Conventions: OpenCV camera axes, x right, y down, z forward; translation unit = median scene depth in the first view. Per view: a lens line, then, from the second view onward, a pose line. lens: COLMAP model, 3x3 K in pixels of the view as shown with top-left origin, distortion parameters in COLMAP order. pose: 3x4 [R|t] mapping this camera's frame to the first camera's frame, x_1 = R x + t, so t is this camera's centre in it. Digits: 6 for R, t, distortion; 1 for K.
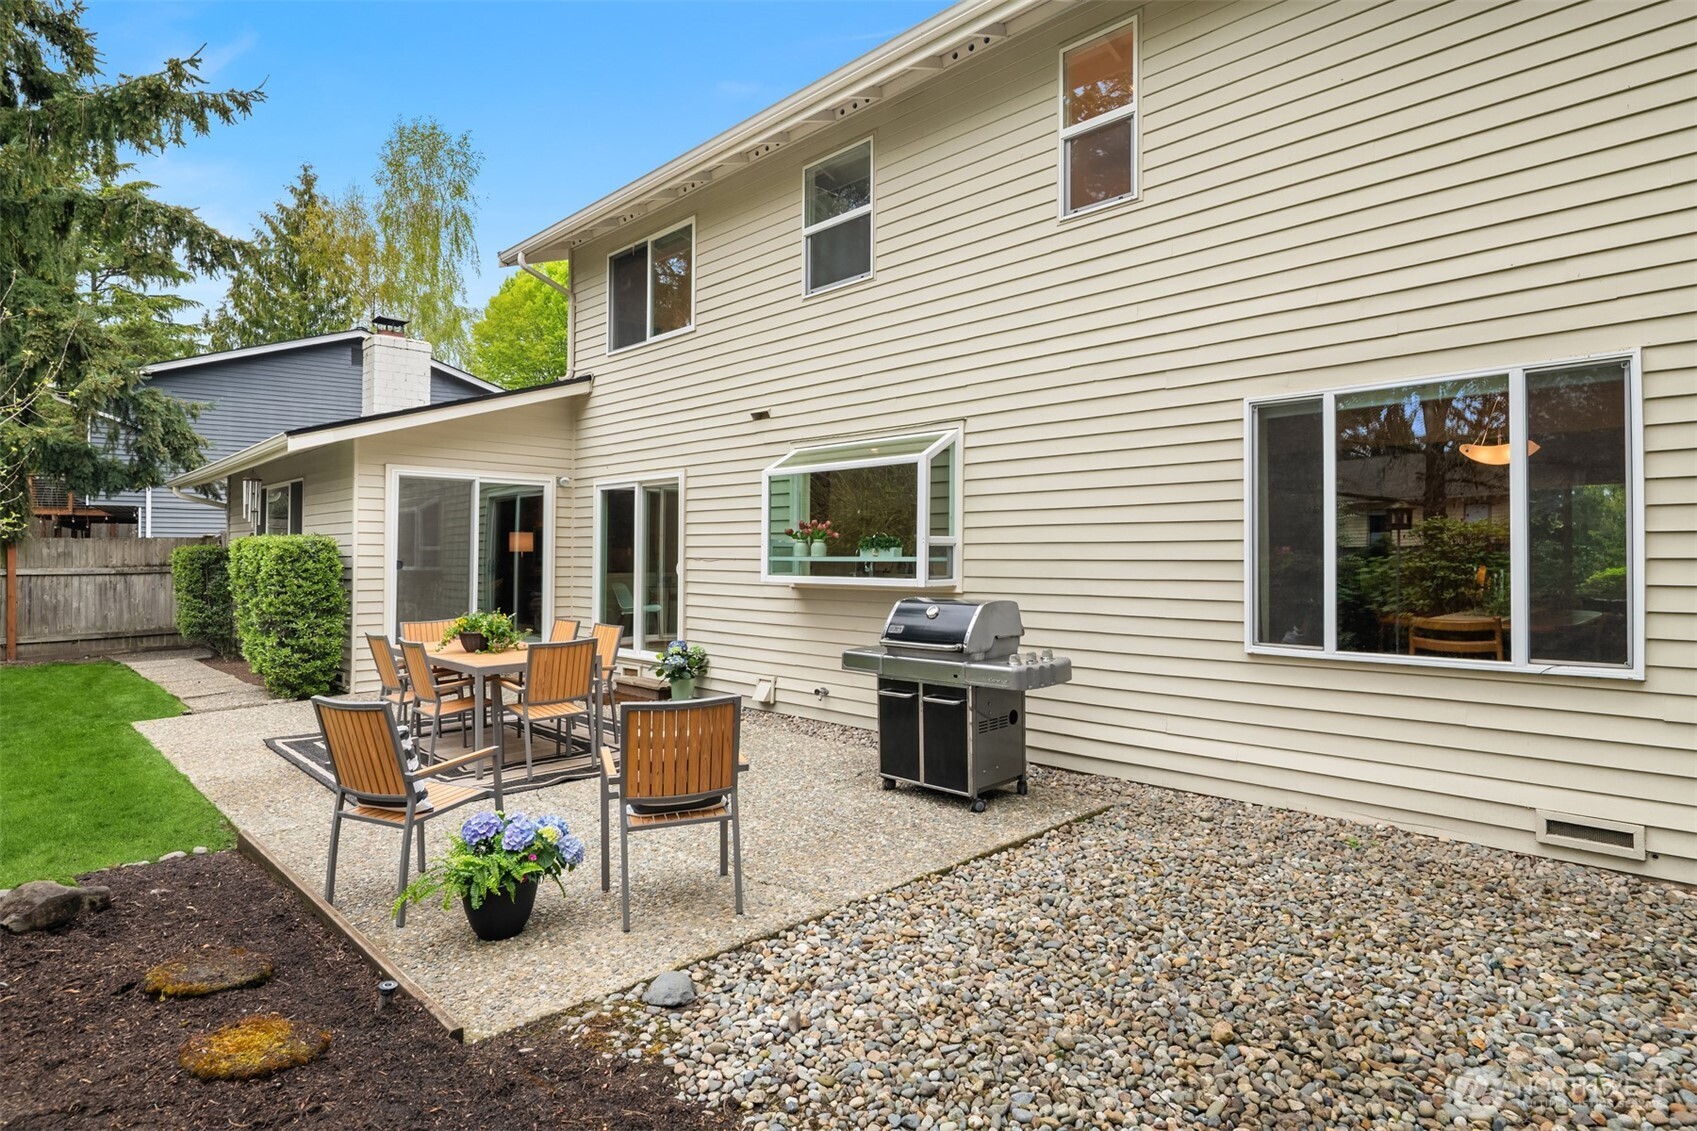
lens RADIAL K [[904.1, 0, 850.2], [0, 904.1, 558.5], [0, 0, 1]] dist [0.000445, -0.026586]
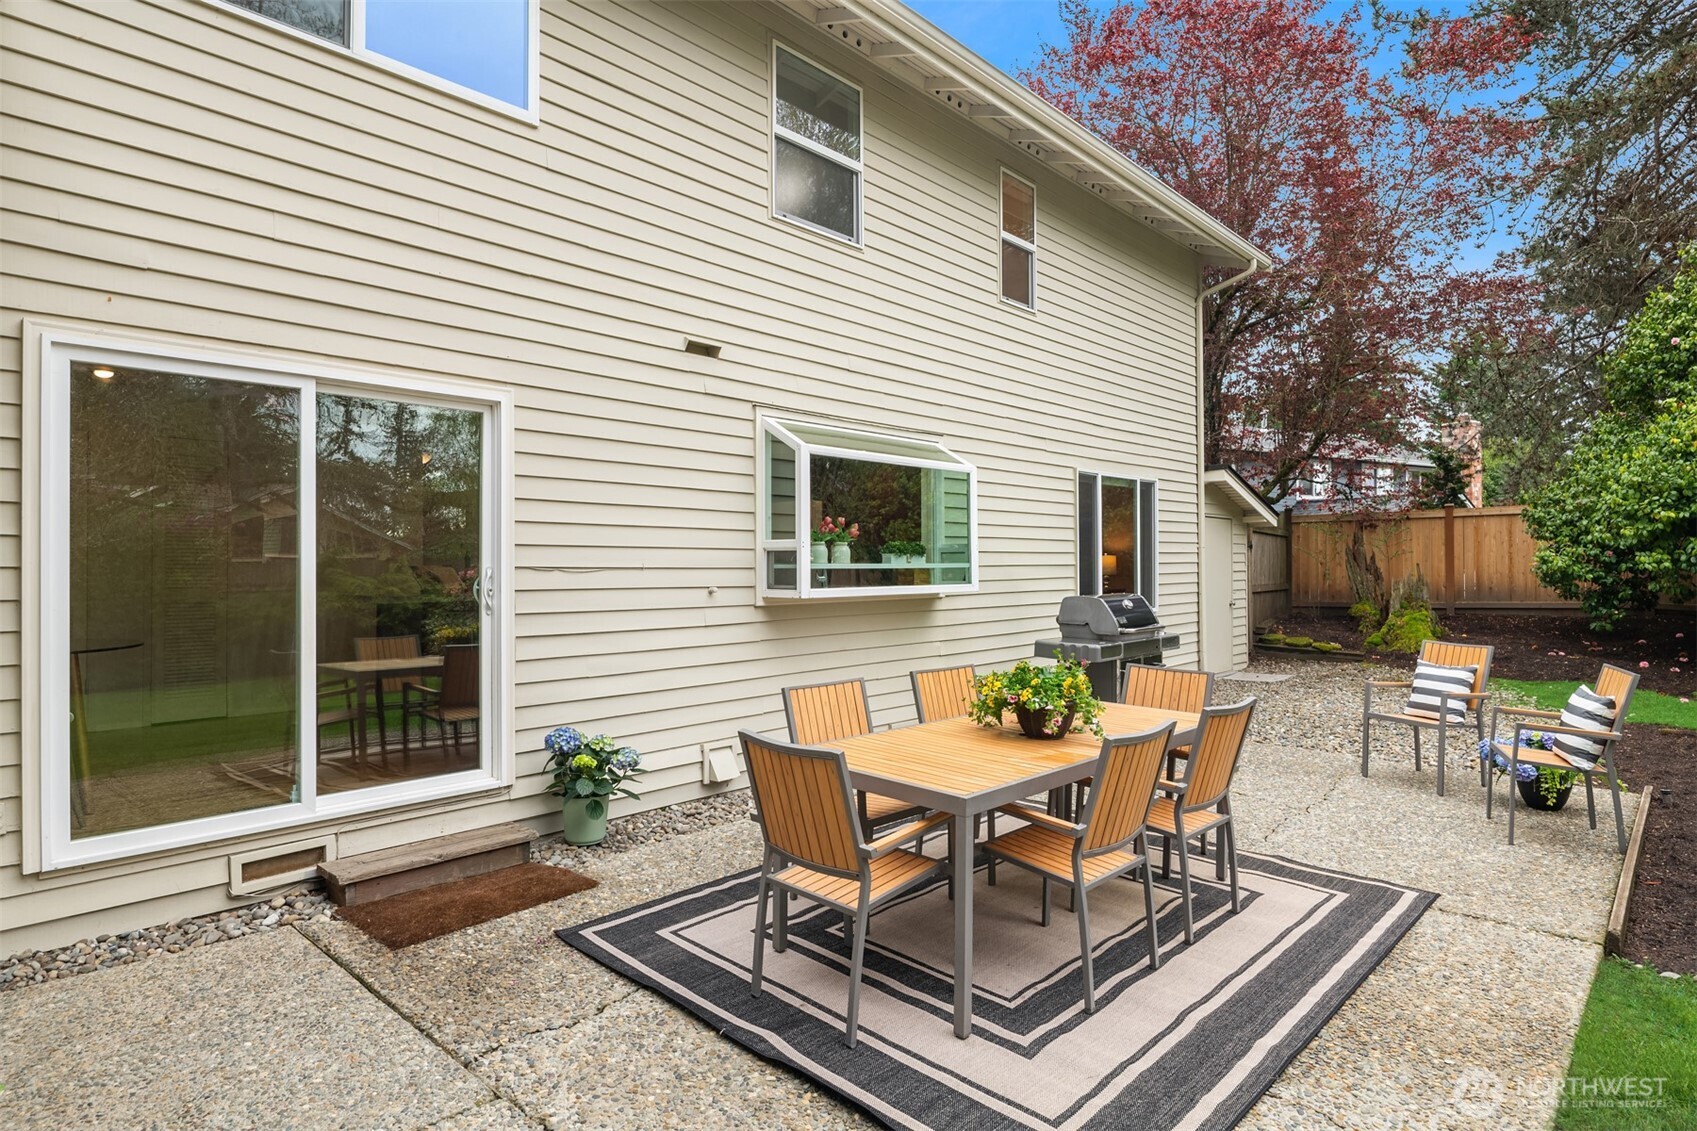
lens RADIAL K [[904.1, 0, 850.2], [0, 904.1, 558.5], [0, 0, 1]] dist [0.000445, -0.026586]
pose [[-0.025419, 0.001611, 0.999676, -0.690010], [-0.000753, 0.999998, -0.001631, -0.004298], [-0.999677, -0.000794, -0.025418, 0.827773]]
